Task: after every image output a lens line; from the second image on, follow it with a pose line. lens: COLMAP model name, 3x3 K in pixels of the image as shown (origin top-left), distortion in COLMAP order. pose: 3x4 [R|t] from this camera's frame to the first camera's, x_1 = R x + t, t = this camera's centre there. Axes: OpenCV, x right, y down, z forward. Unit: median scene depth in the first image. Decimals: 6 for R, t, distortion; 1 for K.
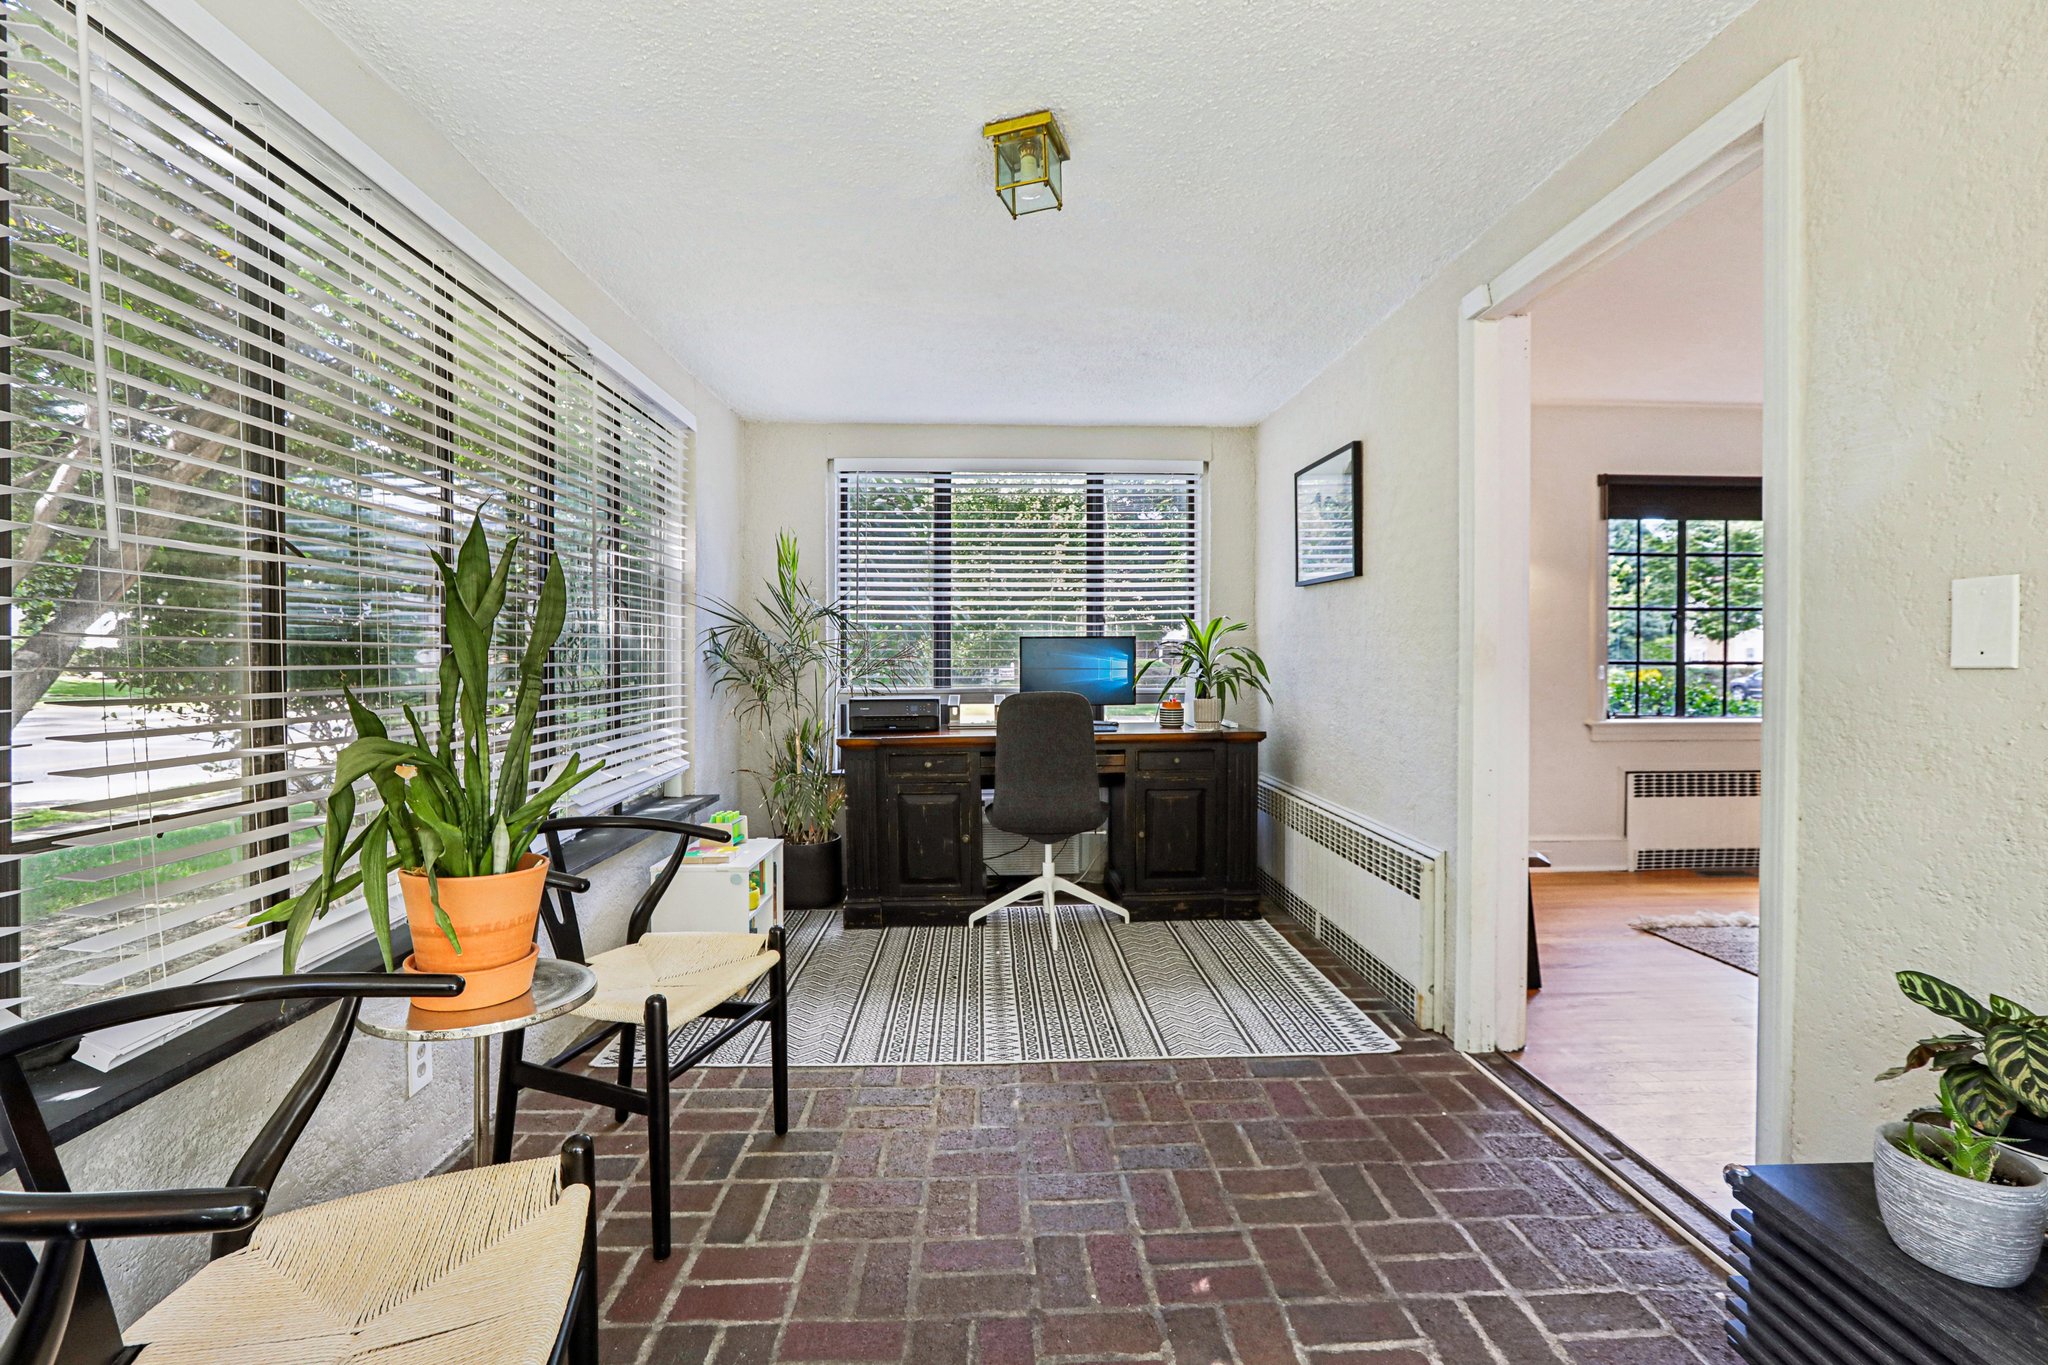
lens RADIAL K [[927.5, 0, 1025.5], [0, 927.5, 666.0], [0, 0, 1]] dist [-0.026848, 0.007674]
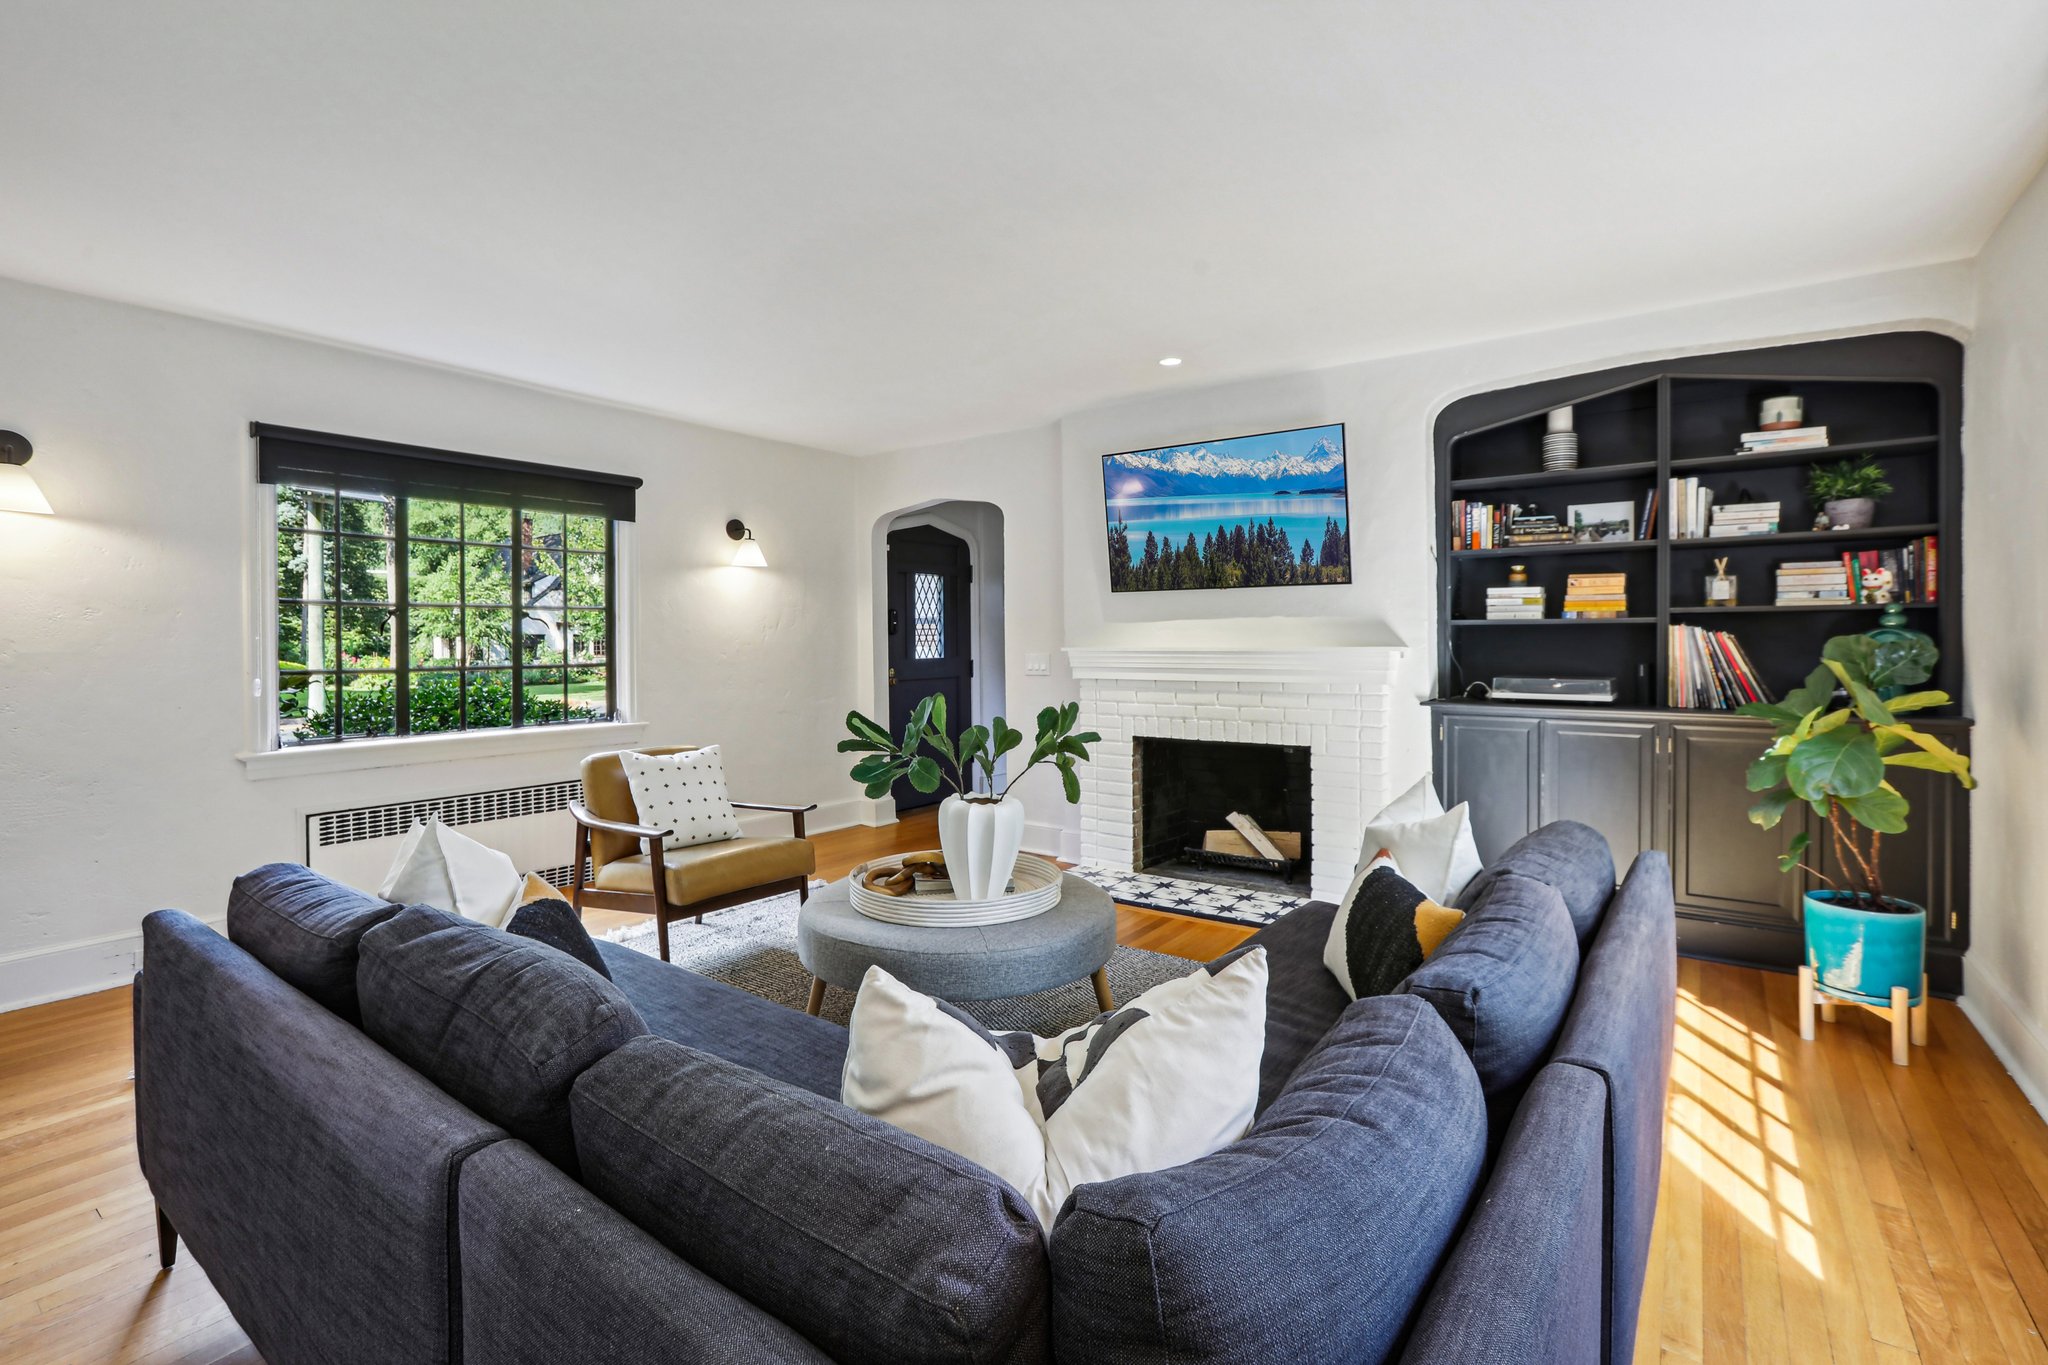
lens RADIAL K [[927.5, 0, 1019.8], [0, 927.5, 676.4], [0, 0, 1]] dist [-0.026848, 0.007674]
pose [[0.646399, -0.028564, 0.762465, 0.458745], [0.019016, 0.999592, 0.021327, -0.006123], [-0.762763, 0.000714, 0.646678, 0.045182]]
